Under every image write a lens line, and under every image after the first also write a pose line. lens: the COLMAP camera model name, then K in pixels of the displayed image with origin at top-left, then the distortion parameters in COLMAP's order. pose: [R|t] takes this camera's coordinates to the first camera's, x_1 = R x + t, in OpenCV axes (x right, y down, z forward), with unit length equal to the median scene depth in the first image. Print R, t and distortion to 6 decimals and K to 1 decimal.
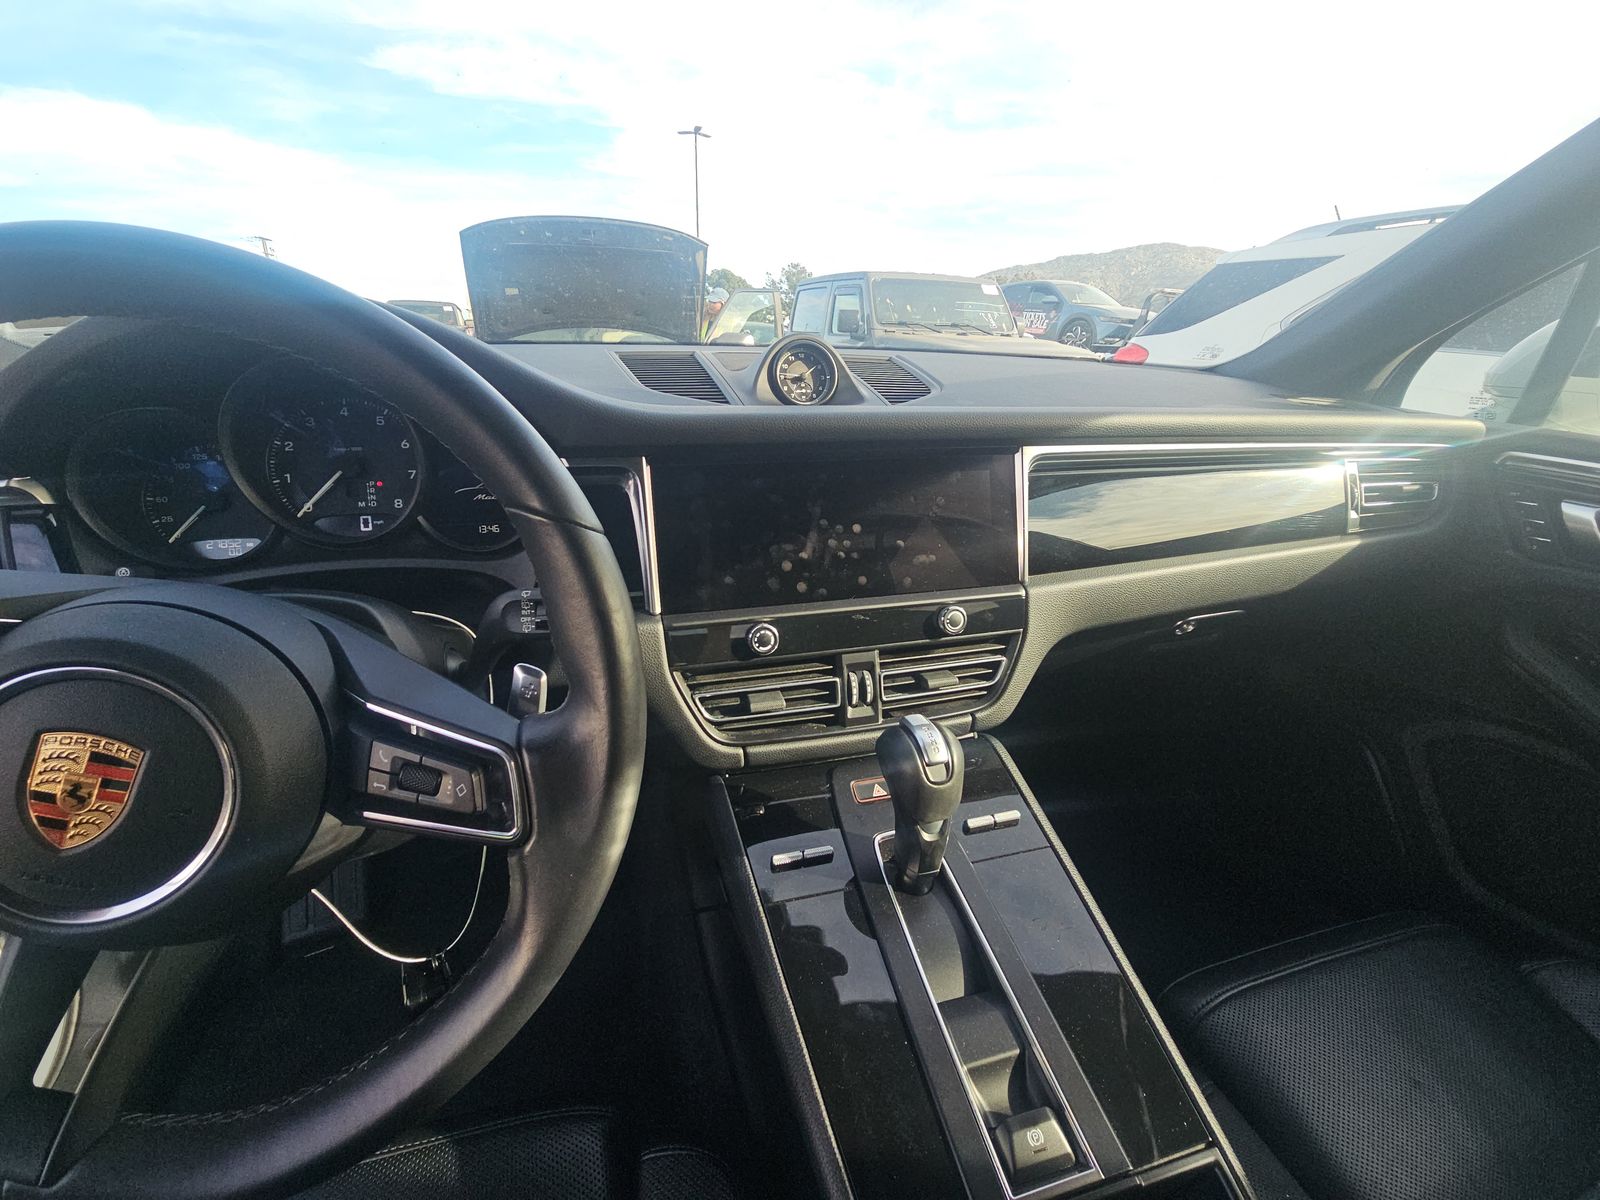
lens RADIAL K [[654.5, 0, 774.7], [0, 654.5, 581.5], [0, 0, 1]] dist [0.017542, -0.013388]
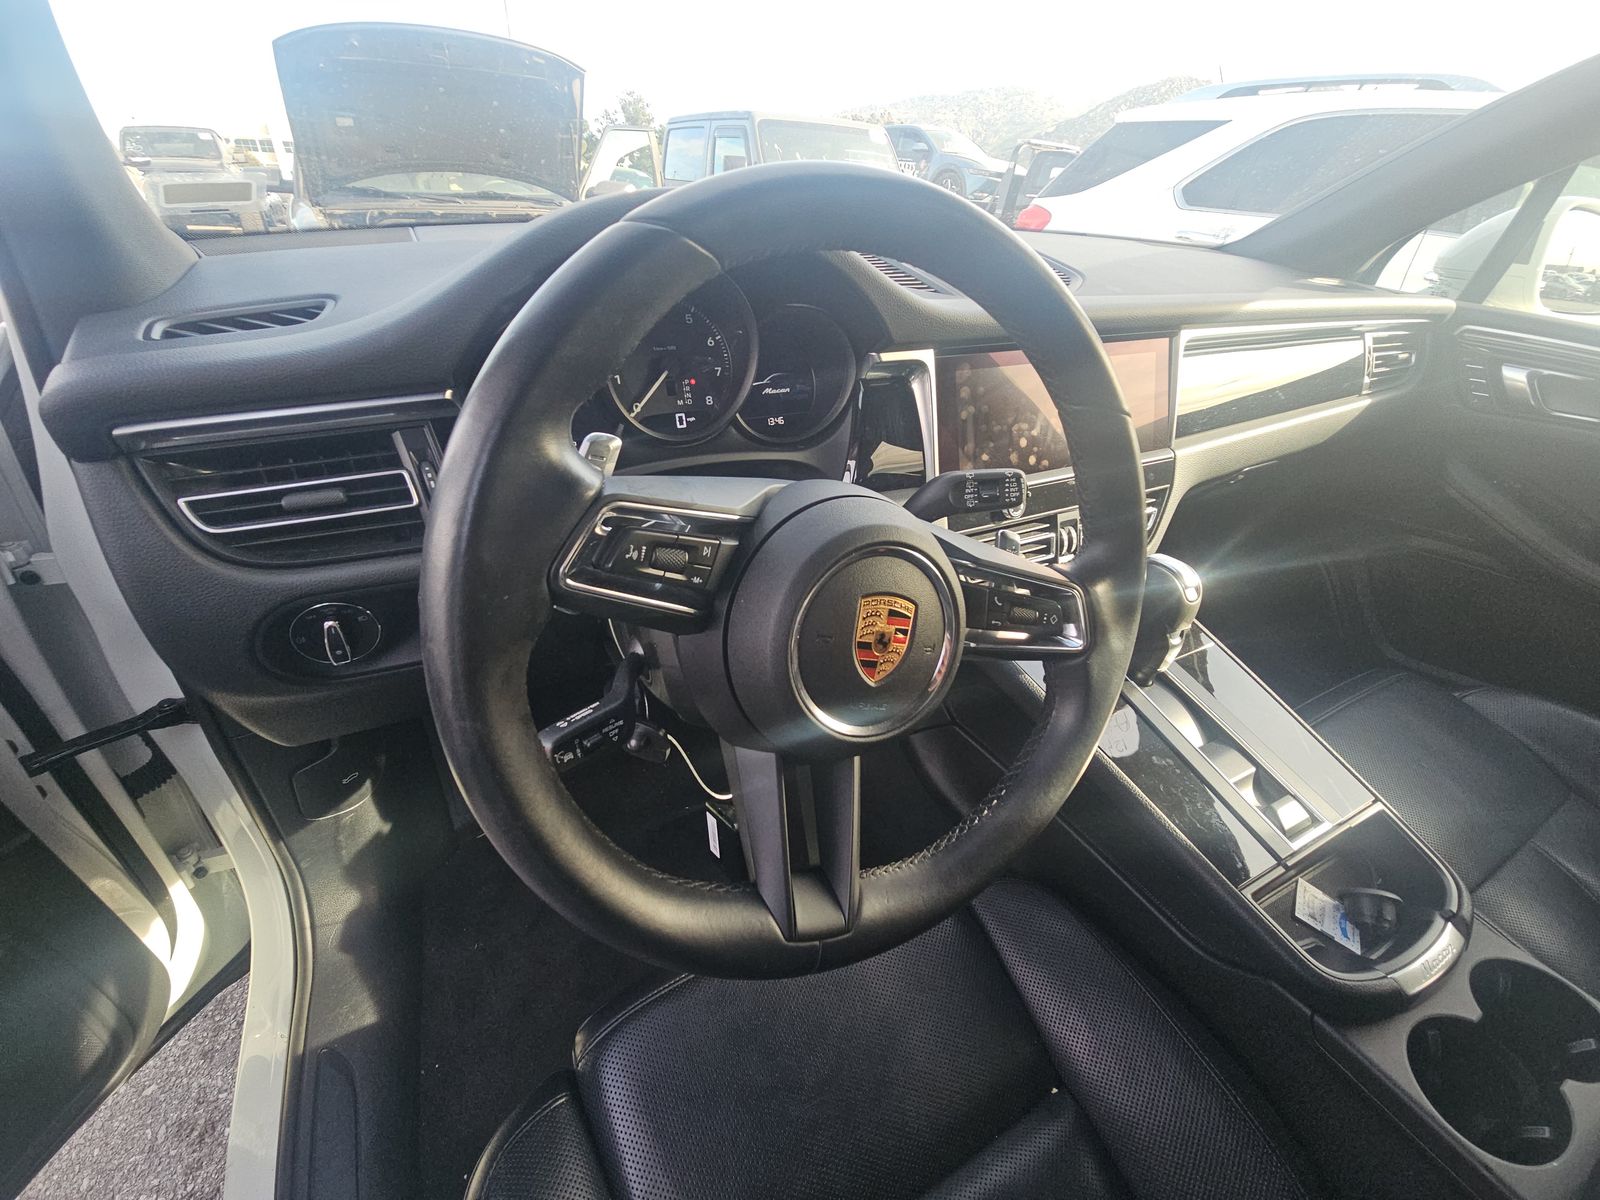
lens RADIAL K [[654.5, 0, 774.7], [0, 654.5, 581.5], [0, 0, 1]] dist [0.017542, -0.013388]
pose [[0.979908, -0.086601, 0.179665, -0.558719], [0.051547, 0.980174, 0.191318, -0.023003], [-0.192671, -0.178213, 0.964944, -0.084133]]
